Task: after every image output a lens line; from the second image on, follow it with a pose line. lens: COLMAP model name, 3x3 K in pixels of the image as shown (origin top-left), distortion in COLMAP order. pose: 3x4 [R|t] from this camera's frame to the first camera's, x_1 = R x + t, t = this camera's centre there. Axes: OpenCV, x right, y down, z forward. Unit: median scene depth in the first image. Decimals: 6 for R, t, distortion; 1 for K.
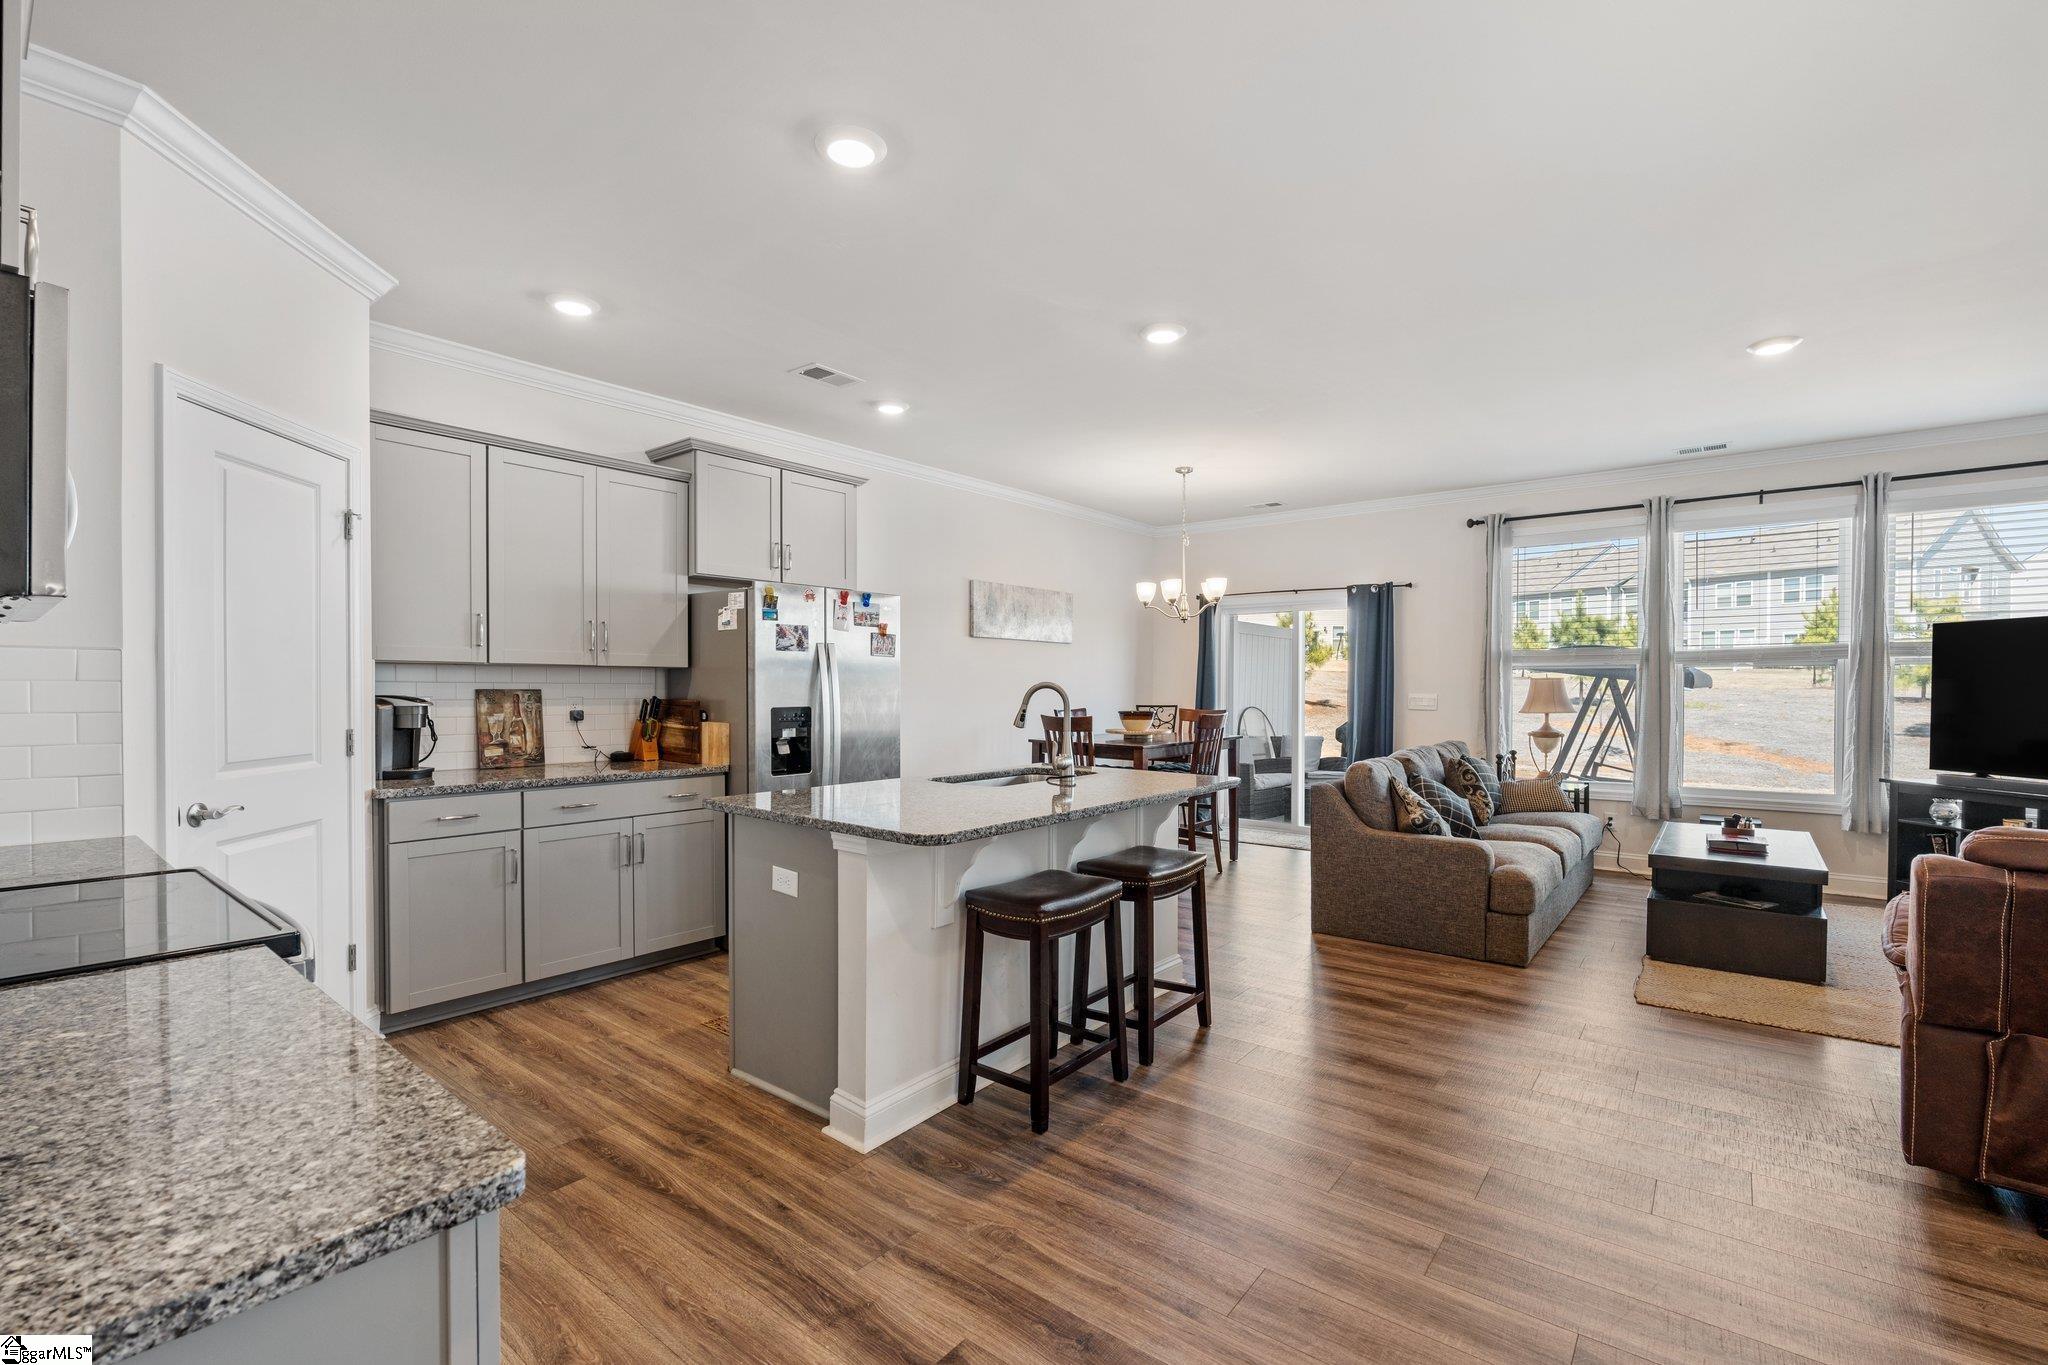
lens RADIAL K [[910.2, 0, 1025.0], [0, 910.2, 689.6], [0, 0, 1]] dist [-0.011560, 0.003156]
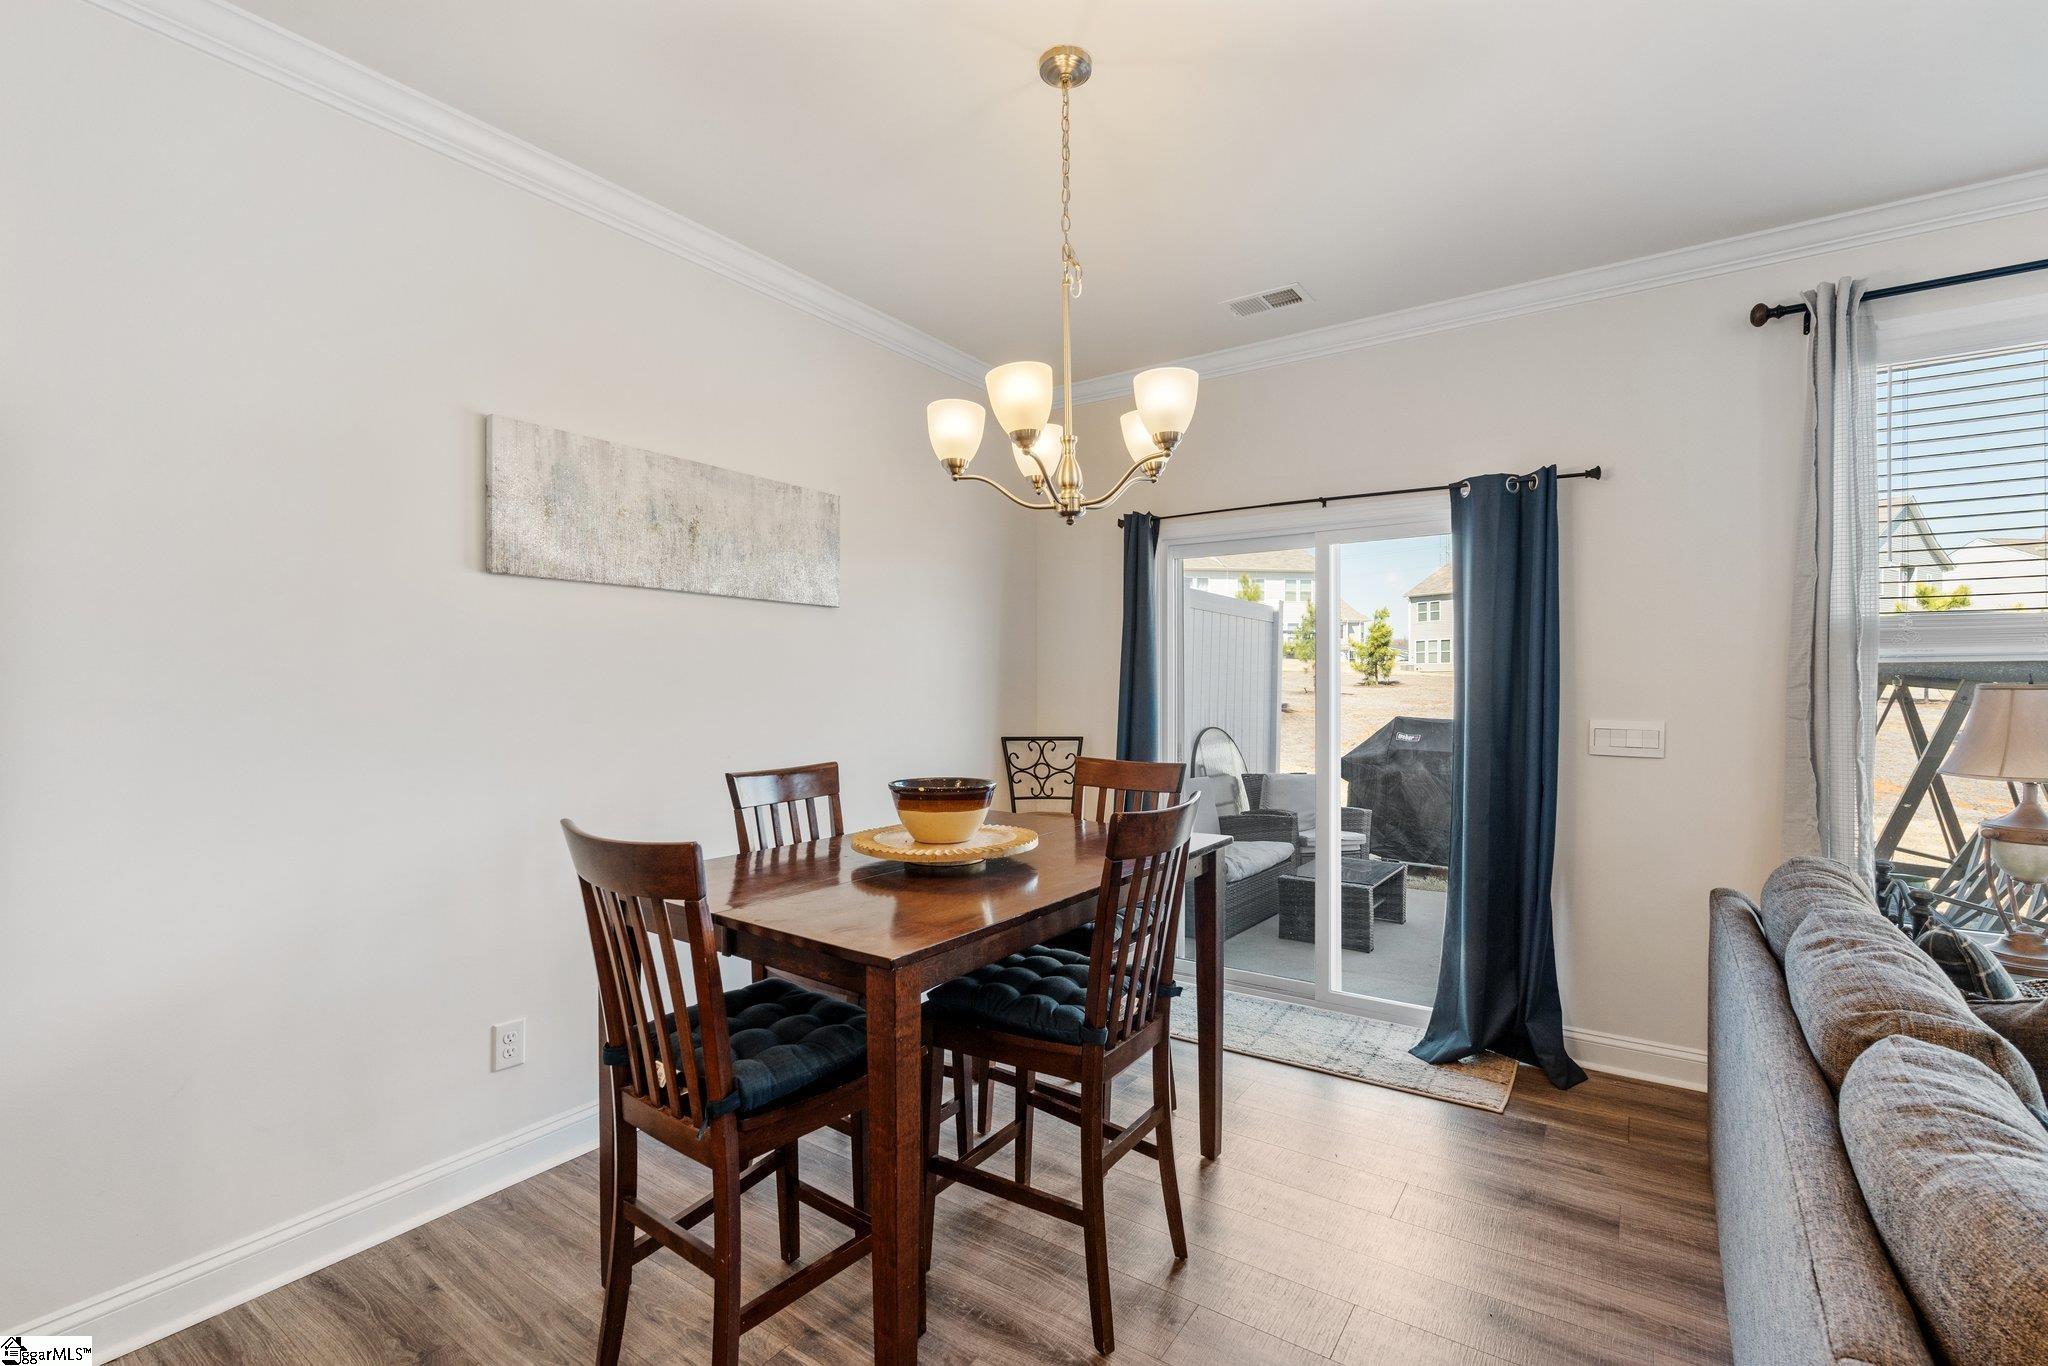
lens RADIAL K [[910.2, 0, 1029.0], [0, 910.2, 683.2], [0, 0, 1]] dist [-0.011560, 0.003156]
pose [[0.997526, -0.002400, 0.070255, 0.189570], [0.003008, 0.999959, -0.008550, -0.016716], [-0.070232, 0.008740, 0.997492, 0.929055]]
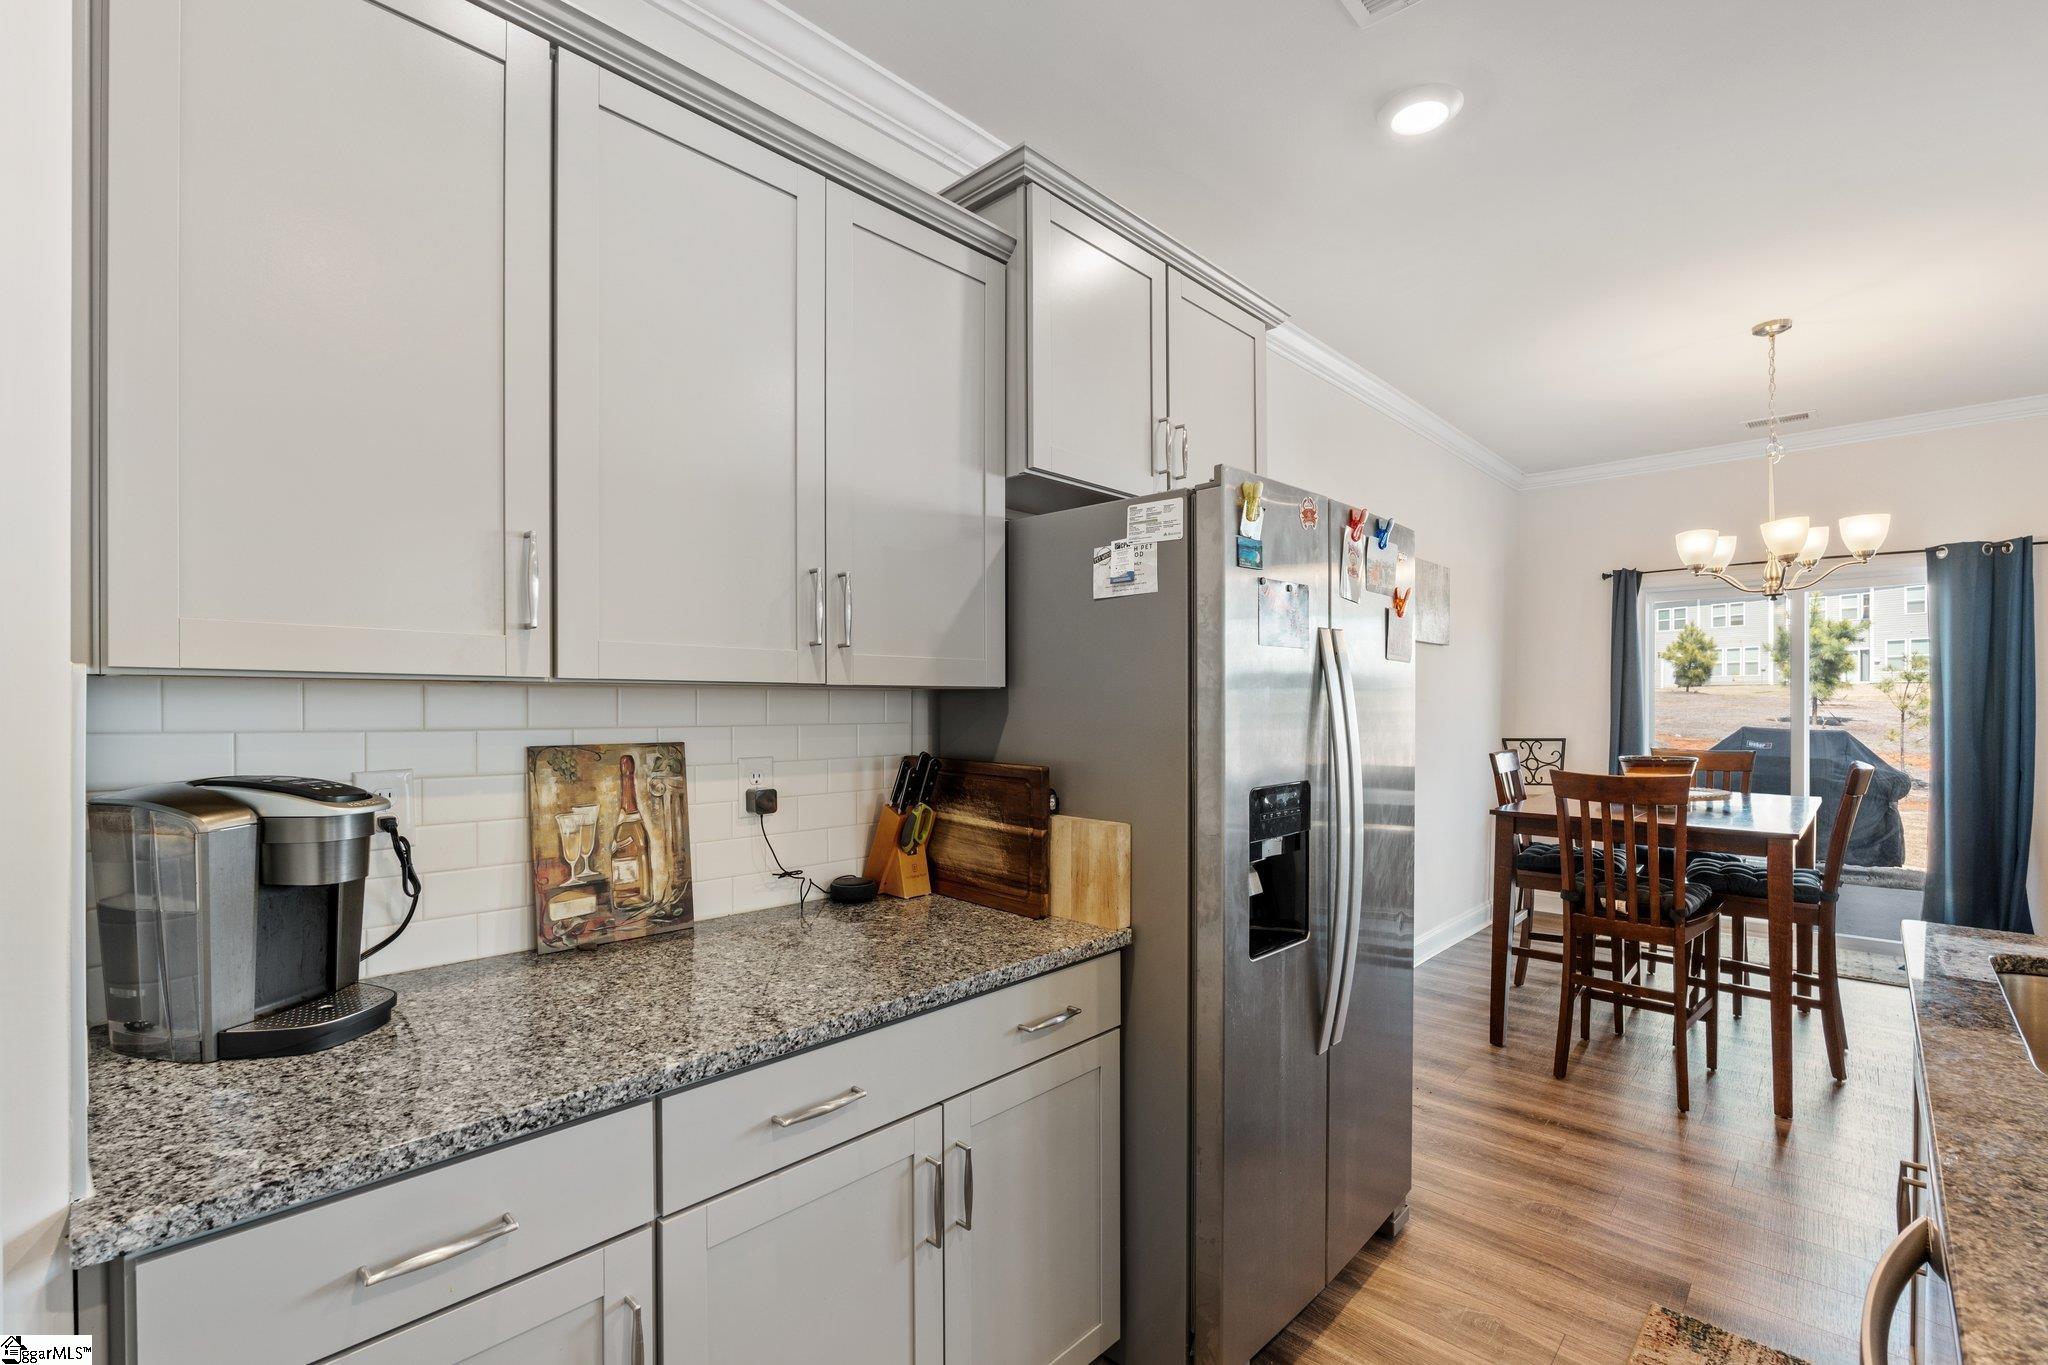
lens RADIAL K [[910.2, 0, 1022.7], [0, 910.2, 696.6], [0, 0, 1]] dist [-0.011560, 0.003156]
pose [[0.996861, -0.002860, -0.079122, -0.333401], [0.002151, 0.999957, -0.009051, -0.016120], [0.079144, 0.008853, 0.996824, 0.576491]]
